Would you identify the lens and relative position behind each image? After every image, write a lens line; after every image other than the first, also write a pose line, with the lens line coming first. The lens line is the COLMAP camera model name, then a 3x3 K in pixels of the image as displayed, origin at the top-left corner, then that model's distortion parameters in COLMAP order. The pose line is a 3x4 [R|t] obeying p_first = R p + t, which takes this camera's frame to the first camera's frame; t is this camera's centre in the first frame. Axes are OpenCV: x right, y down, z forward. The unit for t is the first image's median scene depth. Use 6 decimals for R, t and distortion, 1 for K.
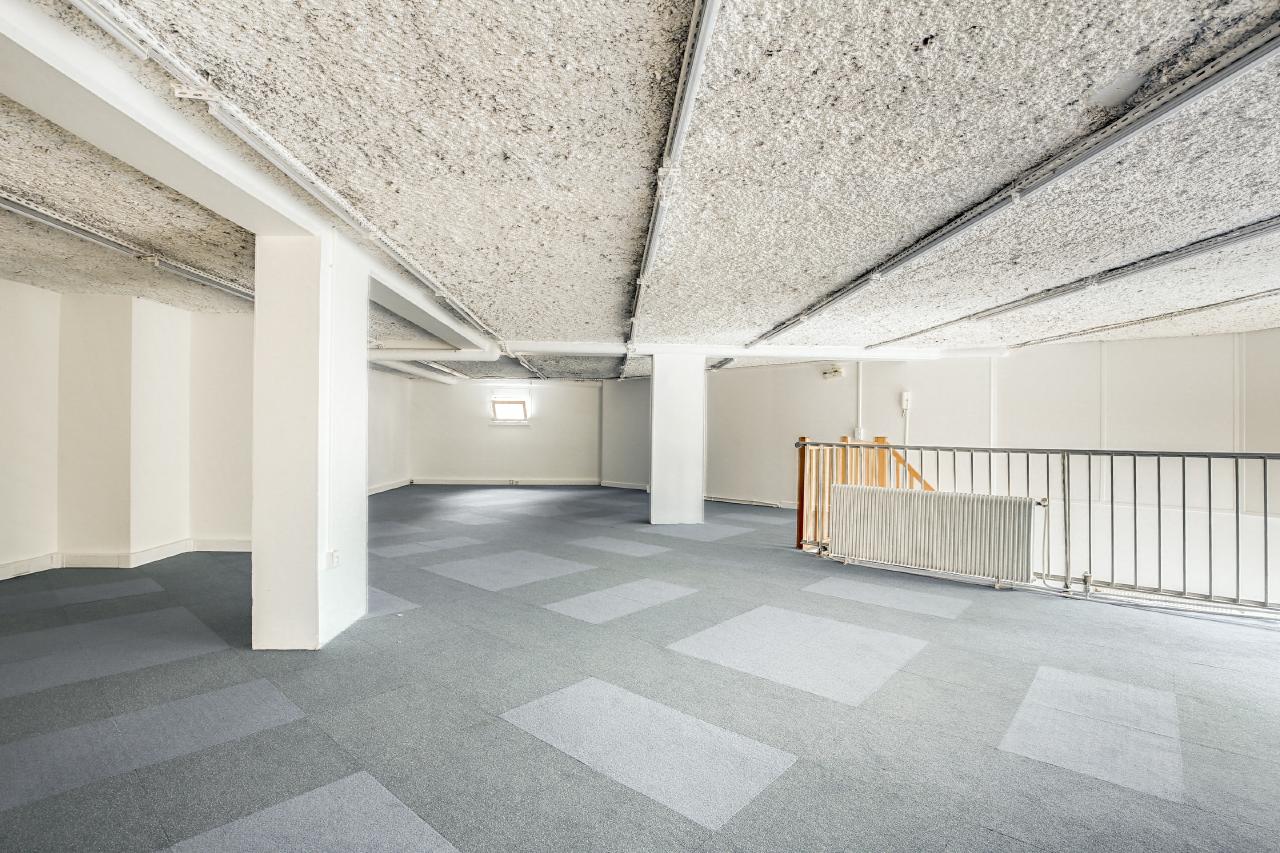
lens RADIAL K [[592.2, 0, 666.5], [0, 592.2, 435.4], [0, 0, 1]] dist [-0.030244, 0.002084]
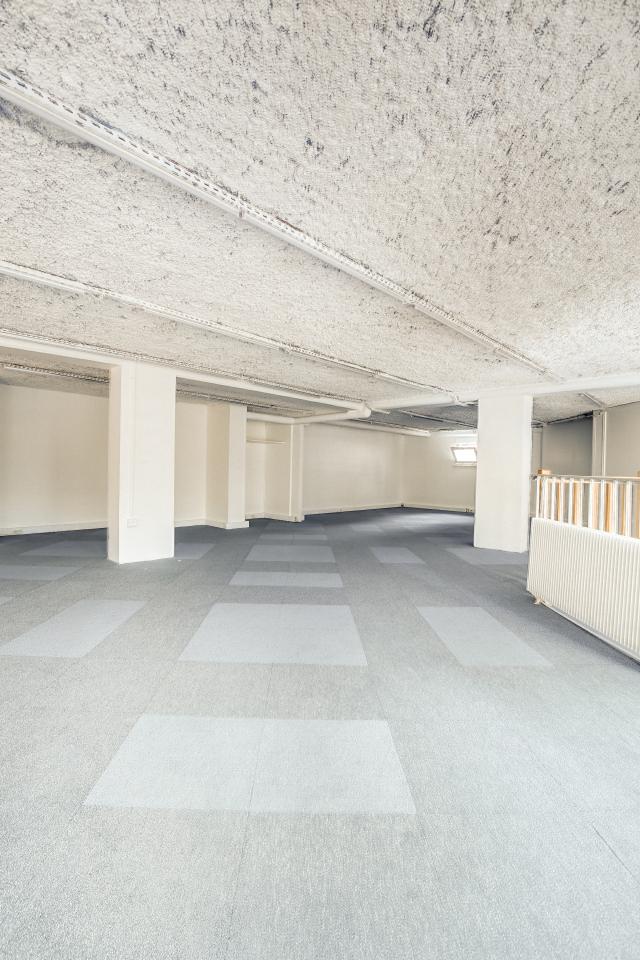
lens RADIAL K [[444.2, 0, 315.0], [0, 444.2, 480.1], [0, 0, 1]] dist [-0.030244, 0.002084]
pose [[0.657522, 0.020274, -0.753162, 0.717581], [-0.018693, 0.999769, 0.010593, 0.026475], [0.753203, 0.007114, 0.657750, 0.336879]]
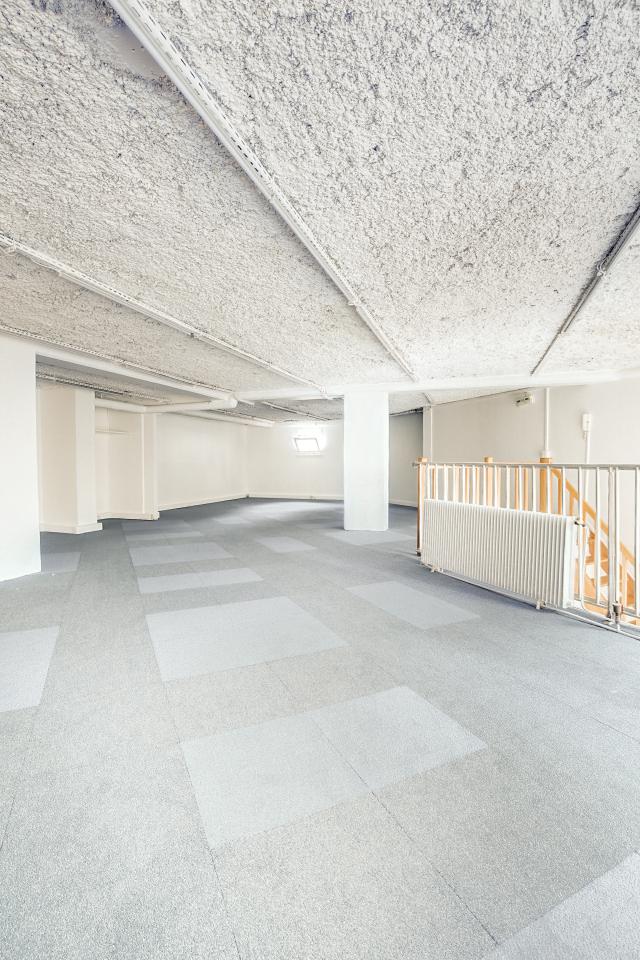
lens RADIAL K [[444.2, 0, 324.7], [0, 444.2, 481.8], [0, 0, 1]] dist [-0.030244, 0.002084]
pose [[0.913149, 0.005129, -0.407593, 0.555613], [0.010058, 0.999333, 0.035111, 0.023498], [0.407501, -0.036161, 0.912488, 0.202080]]
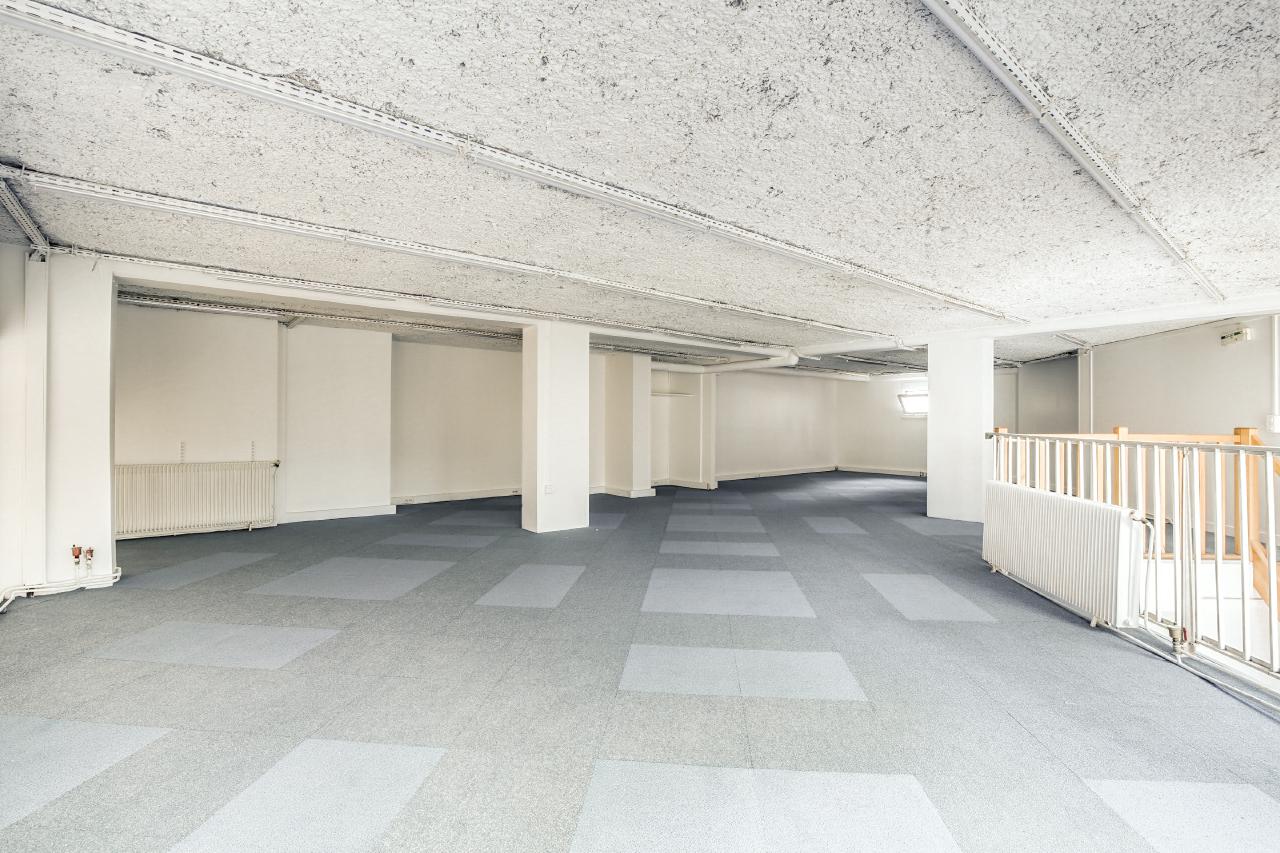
lens RADIAL K [[592.2, 0, 650.2], [0, 592.2, 424.8], [0, 0, 1]] dist [-0.030244, 0.002084]
pose [[0.575712, -0.004787, -0.817639, 0.872590], [-0.002241, 0.999970, -0.007433, 0.009548], [0.817650, 0.006111, 0.575684, 0.106160]]
